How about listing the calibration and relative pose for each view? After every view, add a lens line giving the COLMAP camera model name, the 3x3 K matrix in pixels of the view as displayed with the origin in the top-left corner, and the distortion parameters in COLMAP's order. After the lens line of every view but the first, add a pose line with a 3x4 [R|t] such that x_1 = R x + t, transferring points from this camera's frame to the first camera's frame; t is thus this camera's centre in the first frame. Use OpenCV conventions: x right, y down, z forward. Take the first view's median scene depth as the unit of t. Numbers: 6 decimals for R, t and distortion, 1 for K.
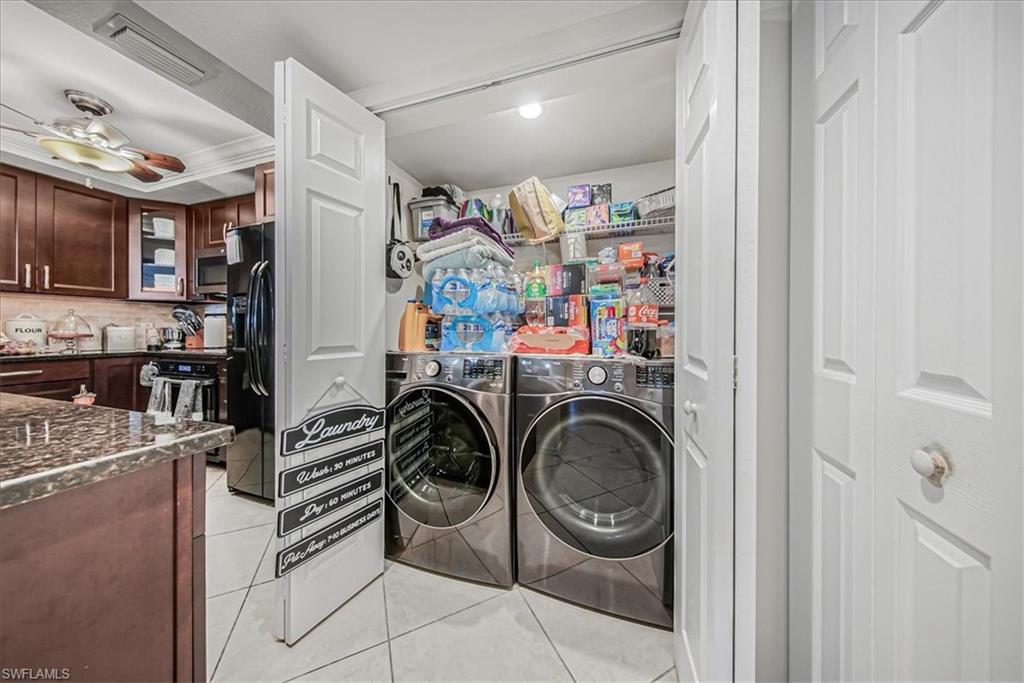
lens RADIAL K [[312.4, 0, 511.9], [0, 312.4, 333.7], [0, 0, 1]] dist [-0.000503, -0.000031]
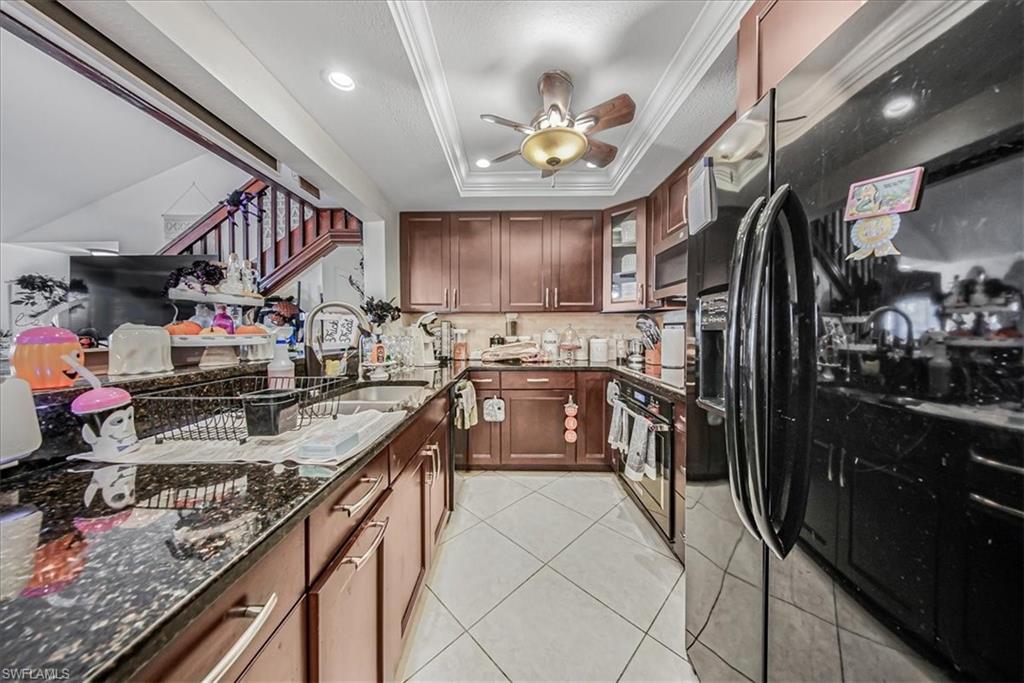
lens RADIAL K [[312.4, 0, 511.9], [0, 312.4, 333.7], [0, 0, 1]] dist [-0.000503, -0.000031]
pose [[0.322821, 0.005066, -0.946446, -0.392095], [-0.007384, 0.999969, 0.002834, -0.043030], [0.946431, 0.006074, 0.322849, 0.422056]]
